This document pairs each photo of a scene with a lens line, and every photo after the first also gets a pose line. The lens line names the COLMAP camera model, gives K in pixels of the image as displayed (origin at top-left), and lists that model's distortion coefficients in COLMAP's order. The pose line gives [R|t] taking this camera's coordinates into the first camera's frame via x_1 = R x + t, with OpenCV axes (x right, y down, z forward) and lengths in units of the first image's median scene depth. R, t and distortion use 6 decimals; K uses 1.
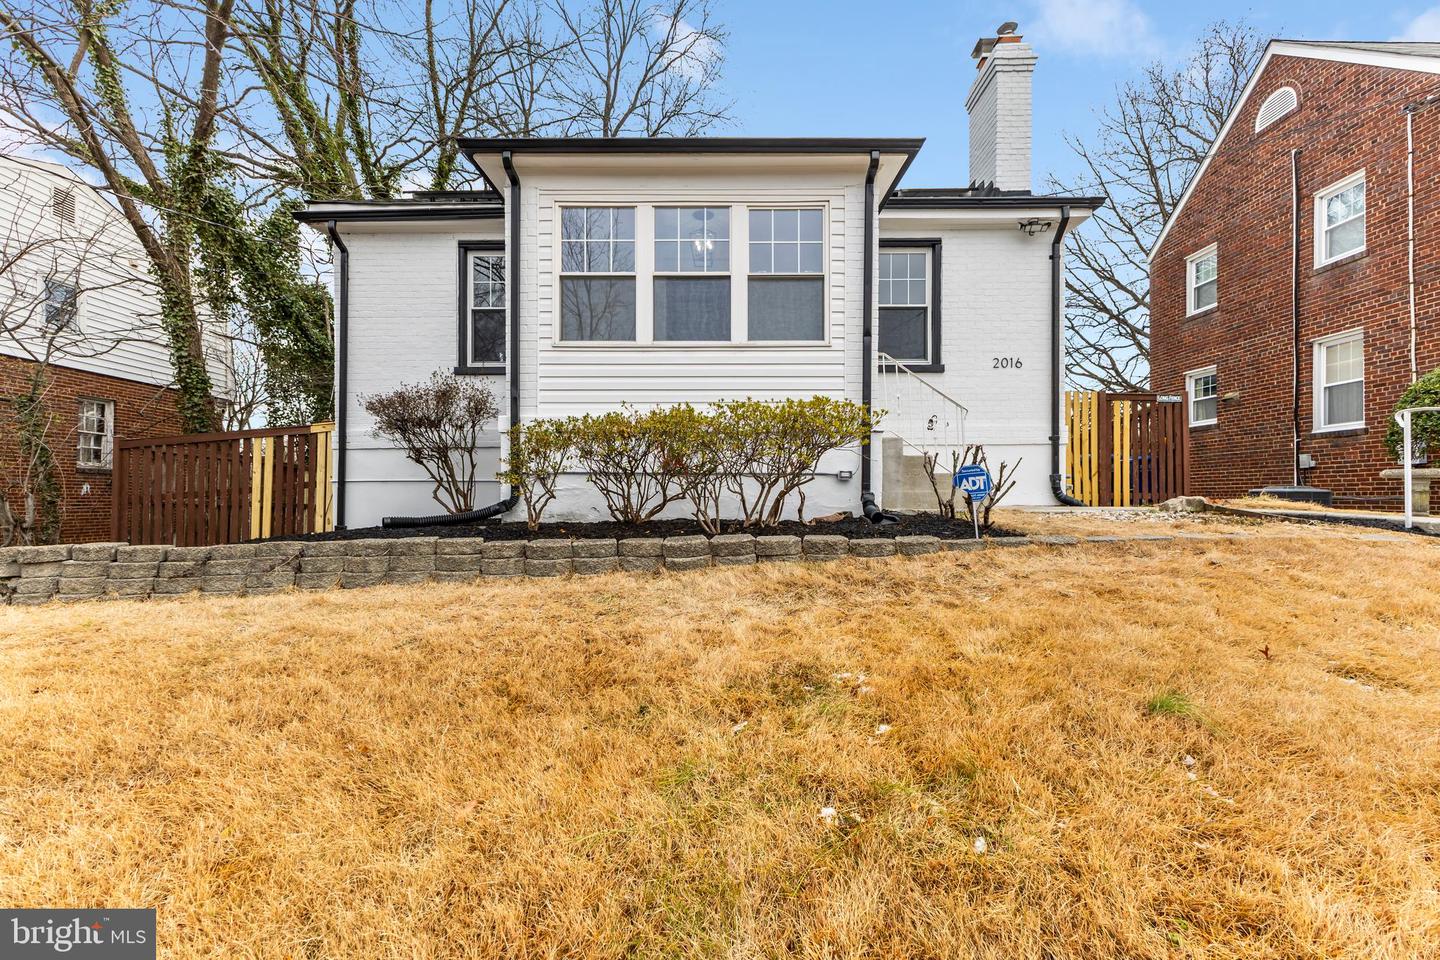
lens RADIAL K [[625.1, 0, 719.6], [0, 625.1, 492.8], [0, 0, 1]] dist [0.005087, 0.000068]
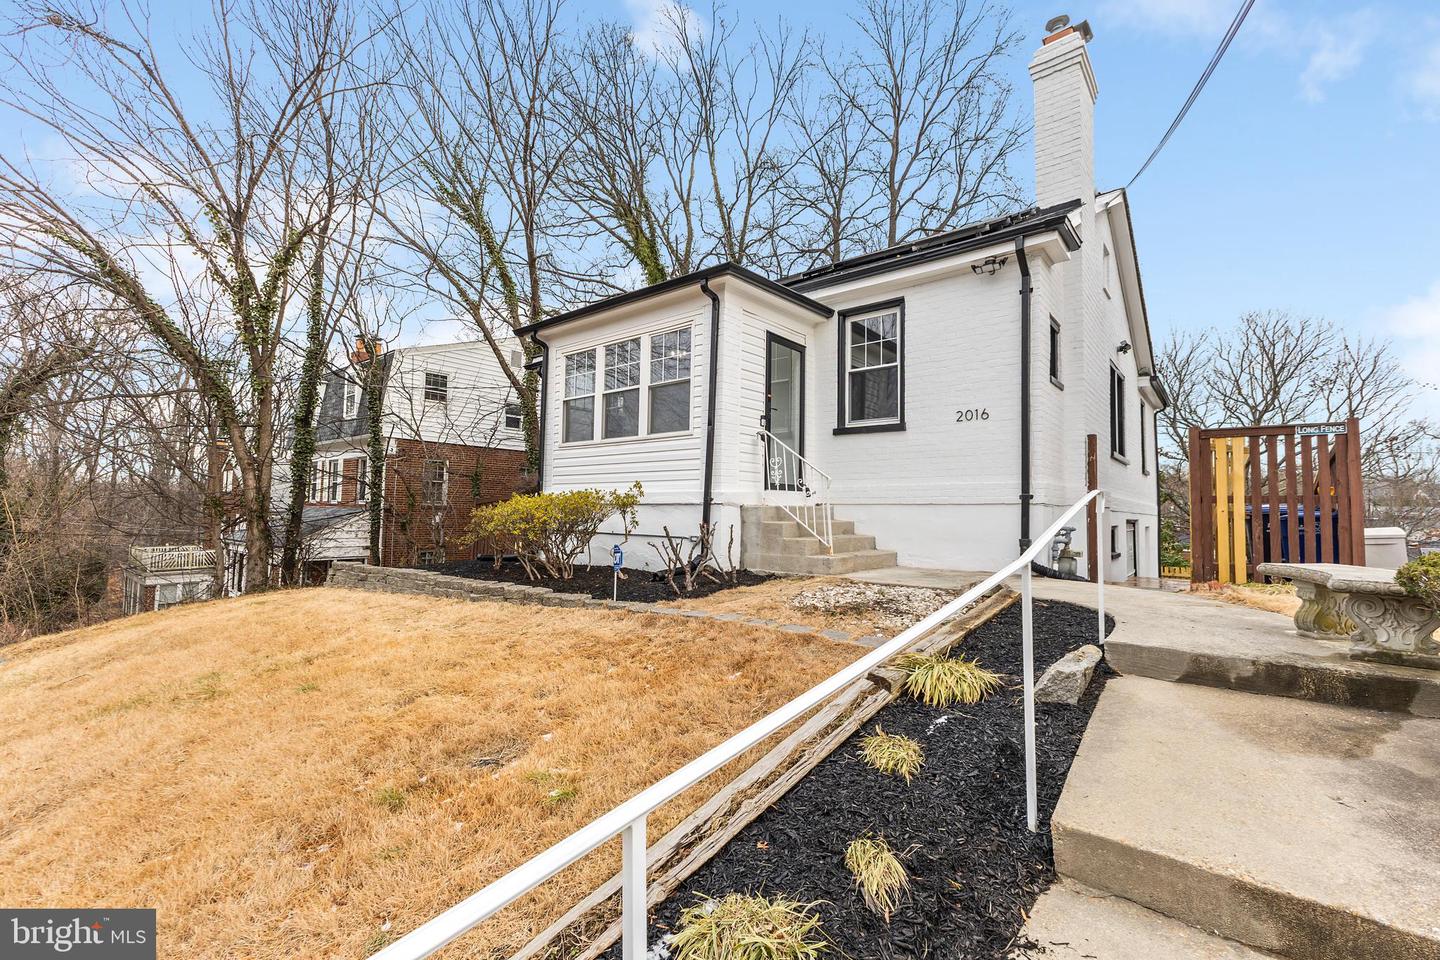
lens RADIAL K [[606.9, 0, 722.5], [0, 606.9, 475.4], [0, 0, 1]] dist [-0.001816, -0.000121]
pose [[0.765820, -0.020153, -0.642739, 0.761855], [-0.010736, 0.998969, -0.044115, -0.076891], [0.642966, 0.040685, 0.764814, 0.086744]]
